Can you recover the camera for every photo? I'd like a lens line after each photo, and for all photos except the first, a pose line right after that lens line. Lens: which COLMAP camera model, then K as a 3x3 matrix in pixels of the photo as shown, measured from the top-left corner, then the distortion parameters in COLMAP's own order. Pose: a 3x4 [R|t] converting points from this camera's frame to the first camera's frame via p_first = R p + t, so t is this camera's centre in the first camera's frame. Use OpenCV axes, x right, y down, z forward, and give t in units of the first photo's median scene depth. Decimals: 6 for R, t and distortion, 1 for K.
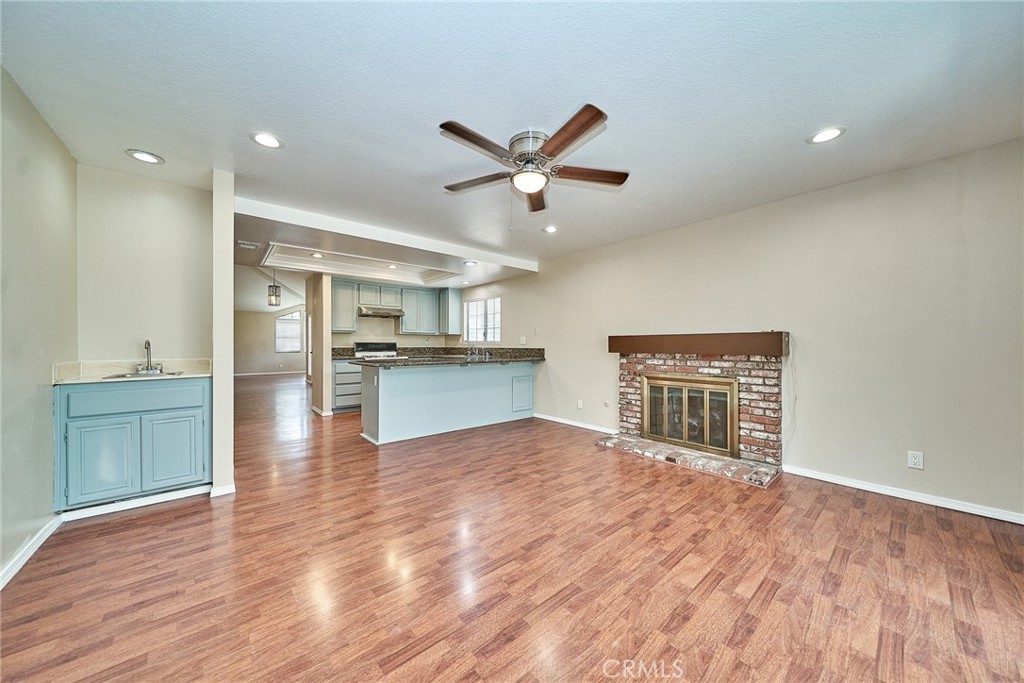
lens RADIAL K [[348.2, 0, 510.6], [0, 348.2, 344.4], [0, 0, 1]] dist [0.000438, -0.000070]
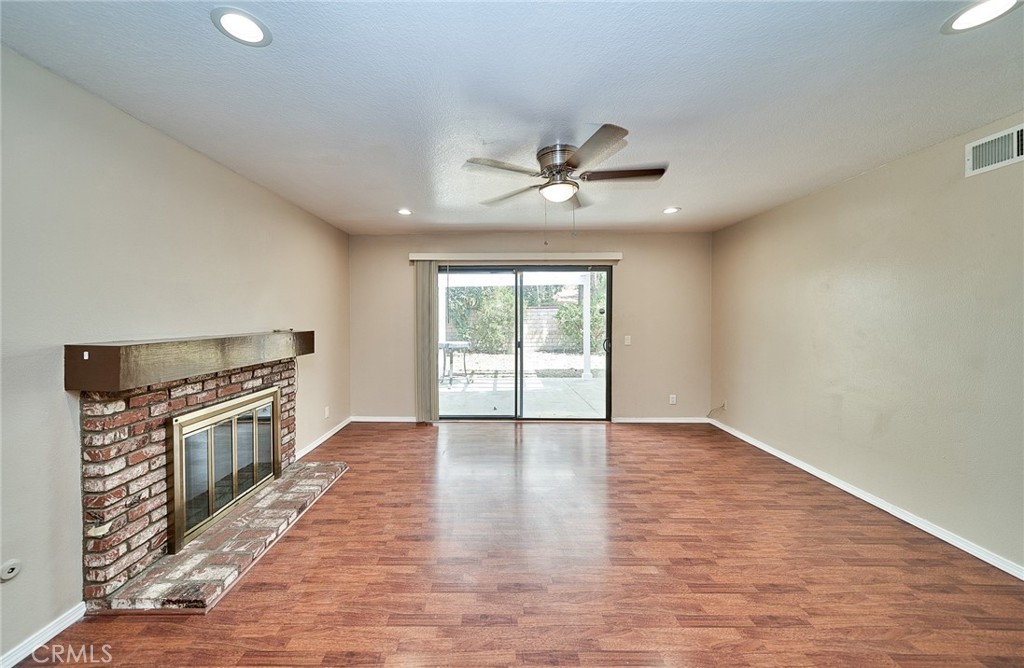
lens RADIAL K [[356.2, 0, 487.2], [0, 356.2, 319.0], [0, 0, 1]] dist [-0.000101, -0.000010]
pose [[-0.743077, -0.001826, 0.669203, -0.341902], [0.000639, 0.999994, 0.003437, -0.071243], [-0.669205, 0.002981, -0.743072, 1.341195]]
